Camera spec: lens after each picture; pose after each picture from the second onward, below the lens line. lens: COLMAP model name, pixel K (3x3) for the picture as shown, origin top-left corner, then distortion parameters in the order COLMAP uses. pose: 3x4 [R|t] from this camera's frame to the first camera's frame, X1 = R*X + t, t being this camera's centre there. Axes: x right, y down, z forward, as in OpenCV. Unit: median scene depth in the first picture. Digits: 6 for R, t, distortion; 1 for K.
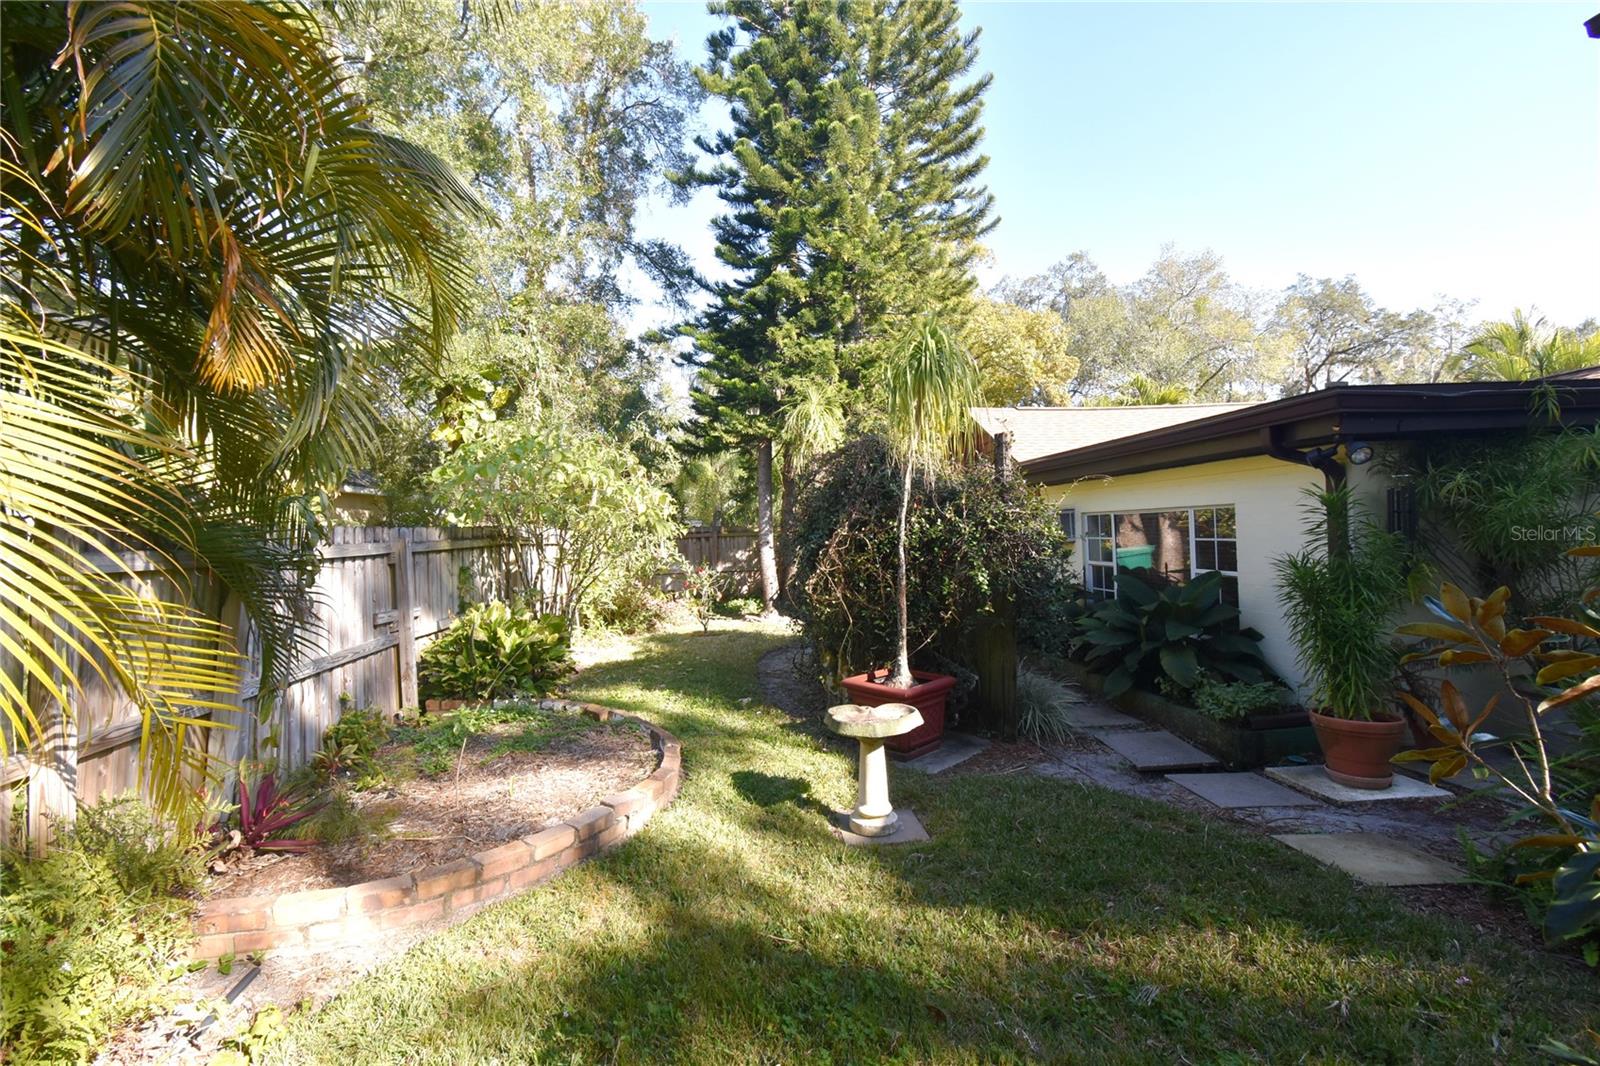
lens RADIAL K [[734.7, 0, 800.0], [0, 734.7, 533.0], [0, 0, 1]] dist [0.008812, -0.000848]
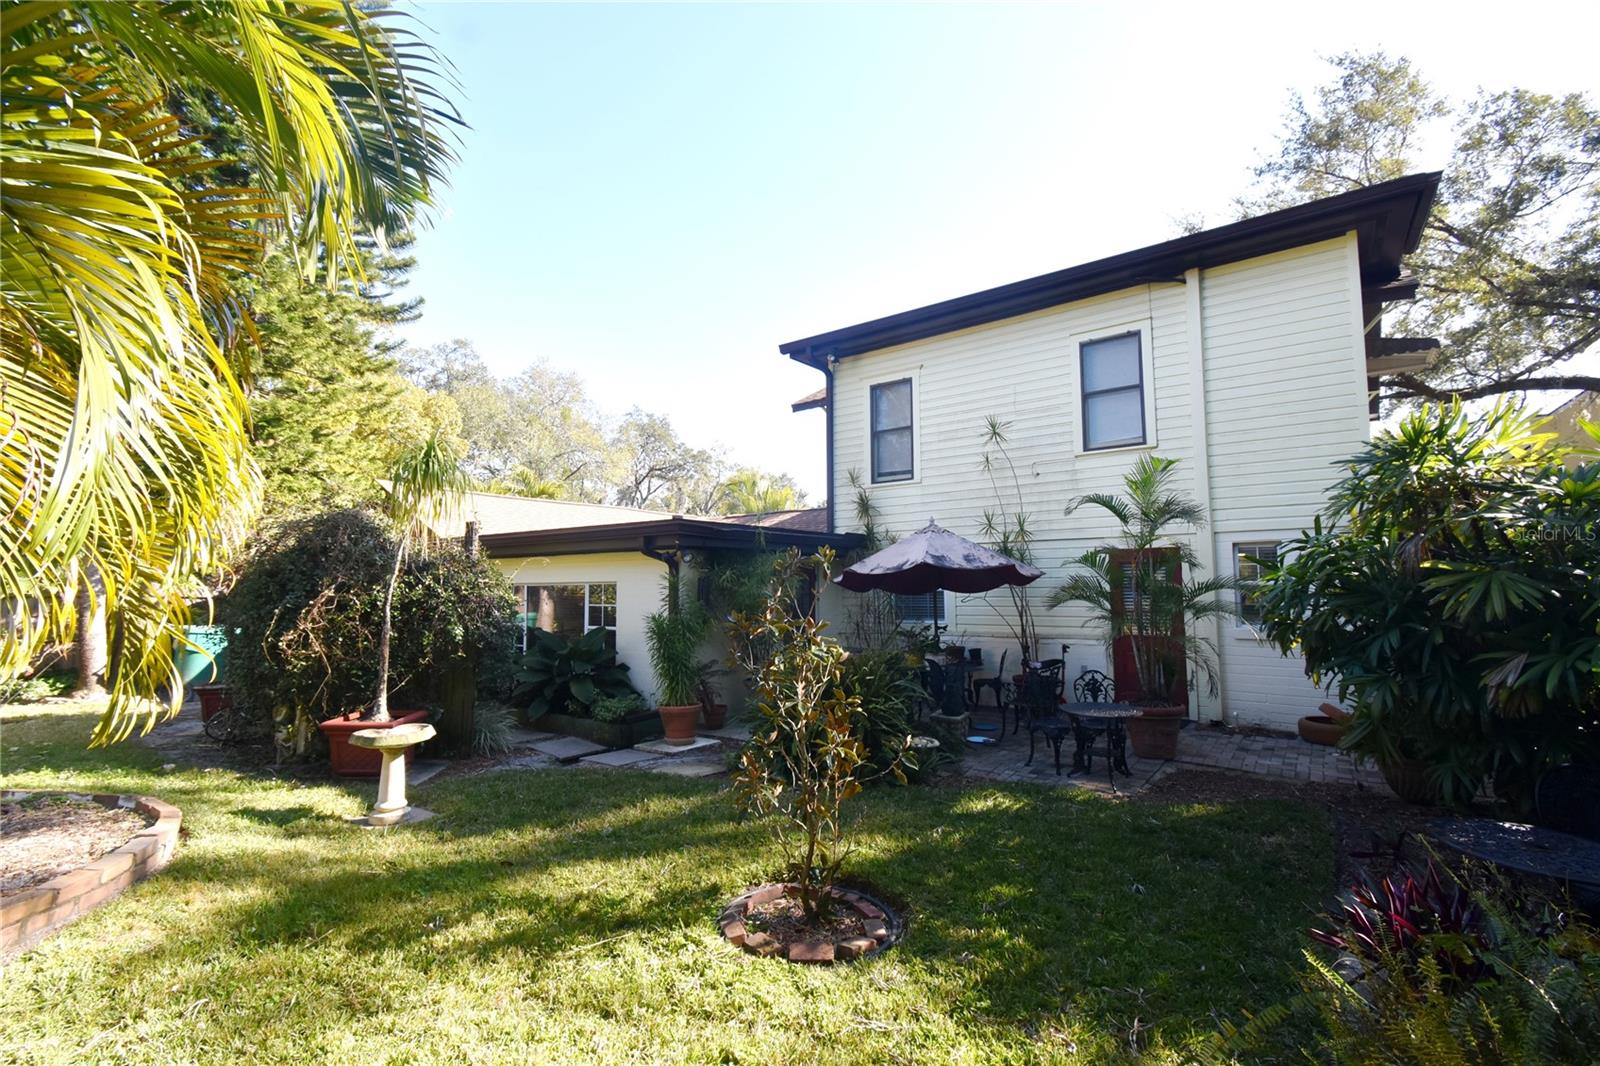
lens RADIAL K [[674.4, 0, 800.0], [0, 674.4, 533.0], [0, 0, 1]] dist [0.000919, 0.000056]
pose [[0.663683, 0.092478, 0.742275, -0.250370], [-0.015543, 0.993819, -0.109919, 0.009688], [-0.747852, 0.061414, 0.661018, -0.261078]]
